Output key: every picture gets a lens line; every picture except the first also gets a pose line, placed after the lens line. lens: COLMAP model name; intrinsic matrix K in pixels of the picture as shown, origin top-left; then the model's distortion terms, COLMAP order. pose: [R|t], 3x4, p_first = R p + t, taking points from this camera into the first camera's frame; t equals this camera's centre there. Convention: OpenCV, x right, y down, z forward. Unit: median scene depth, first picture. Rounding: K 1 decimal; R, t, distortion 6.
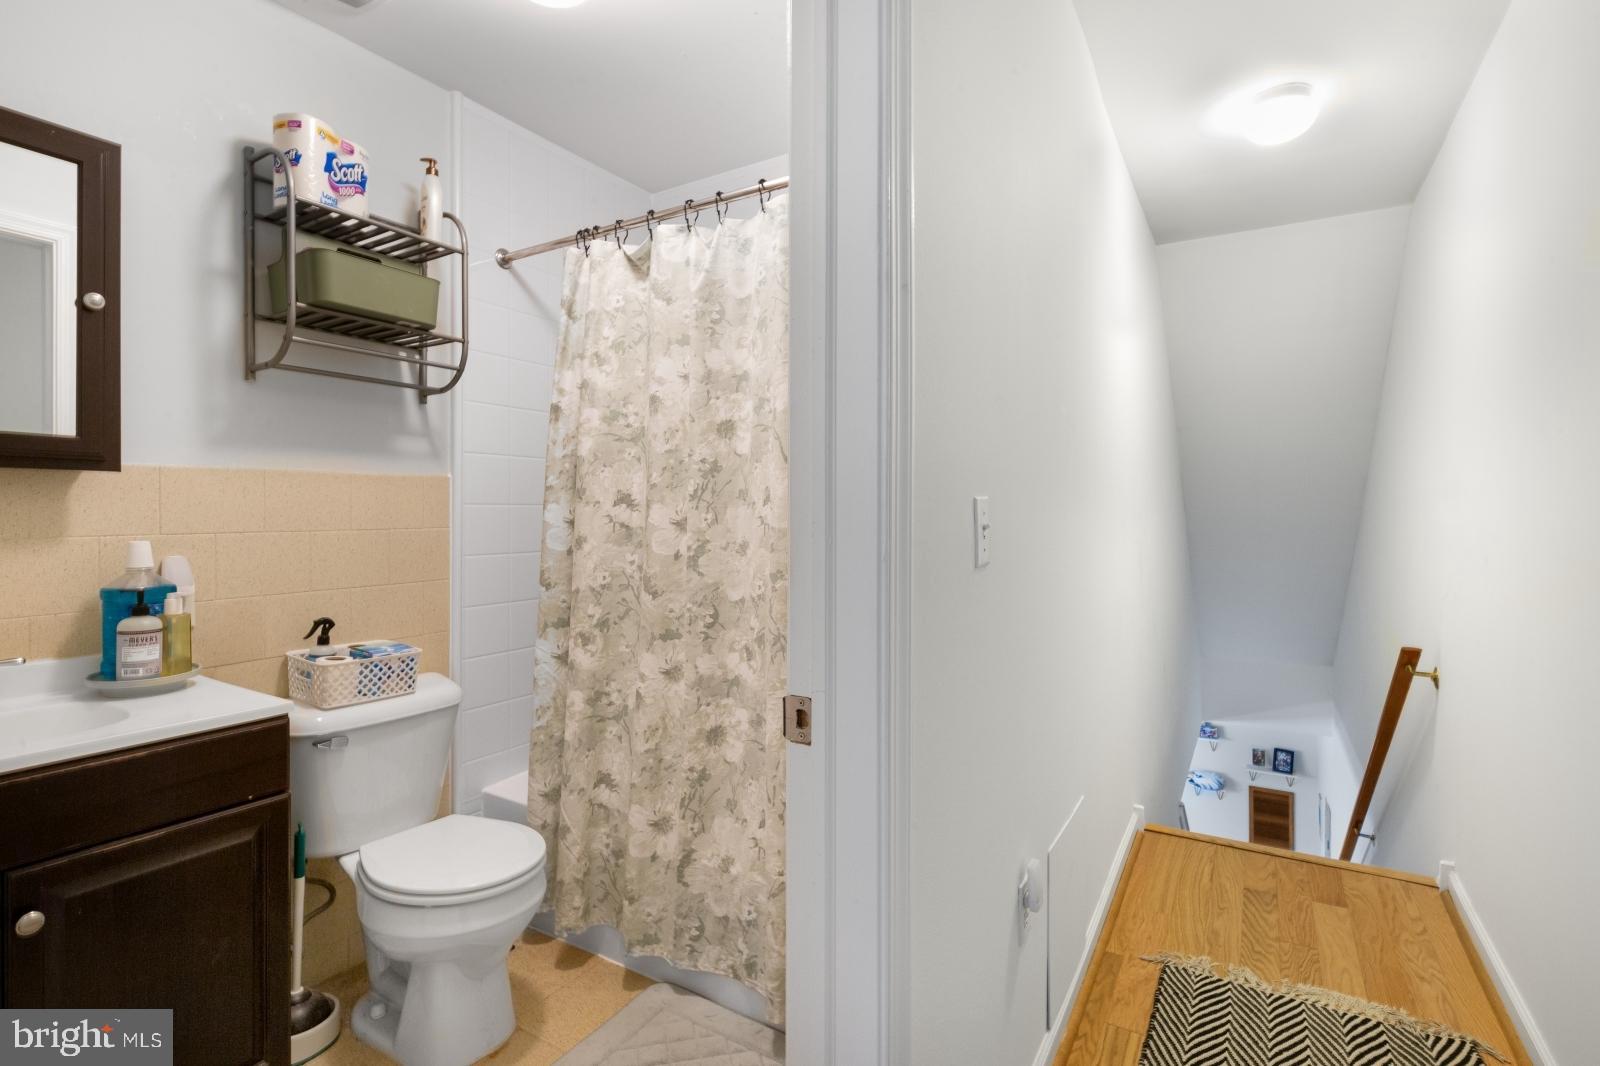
lens RADIAL K [[752.3, 0, 797.2], [0, 752.3, 519.5], [0, 0, 1]] dist [-0.001068, -0.000417]
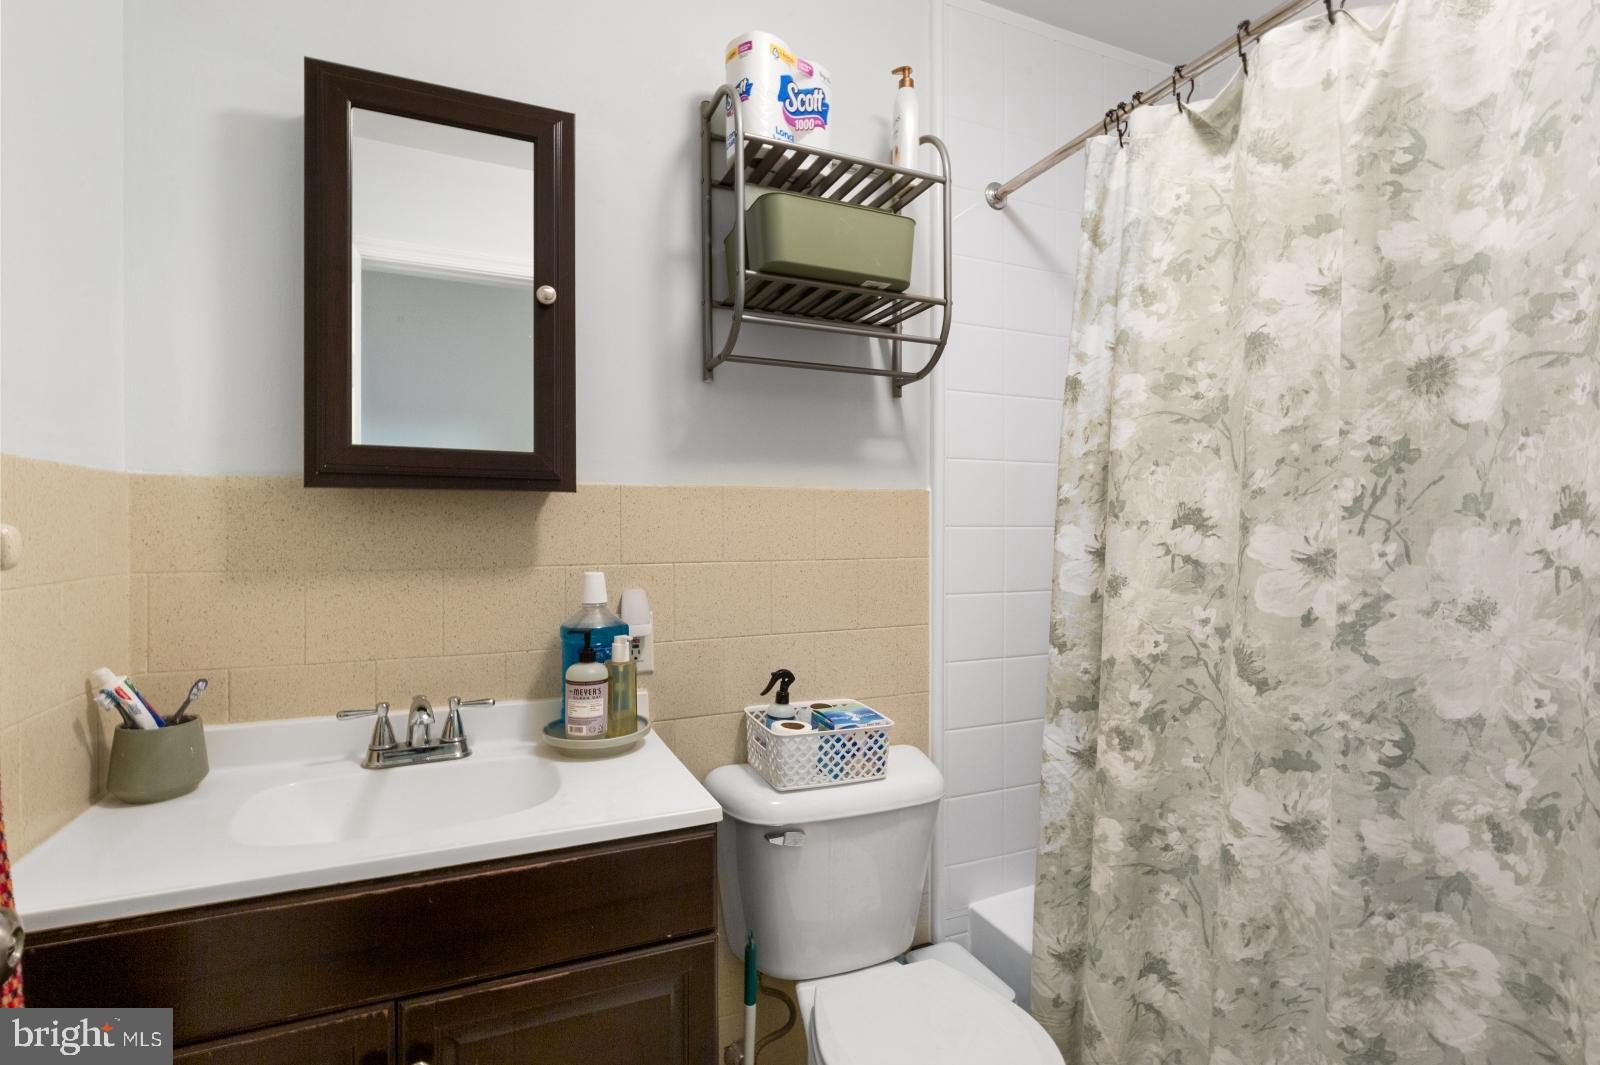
lens RADIAL K [[752.3, 0, 797.2], [0, 752.3, 519.0], [0, 0, 1]] dist [-0.001068, -0.000417]
pose [[0.816537, -0.010298, -0.577201, -0.148631], [-0.004763, 0.999687, -0.024574, -0.009598], [0.577274, 0.022815, 0.816232, 0.340939]]
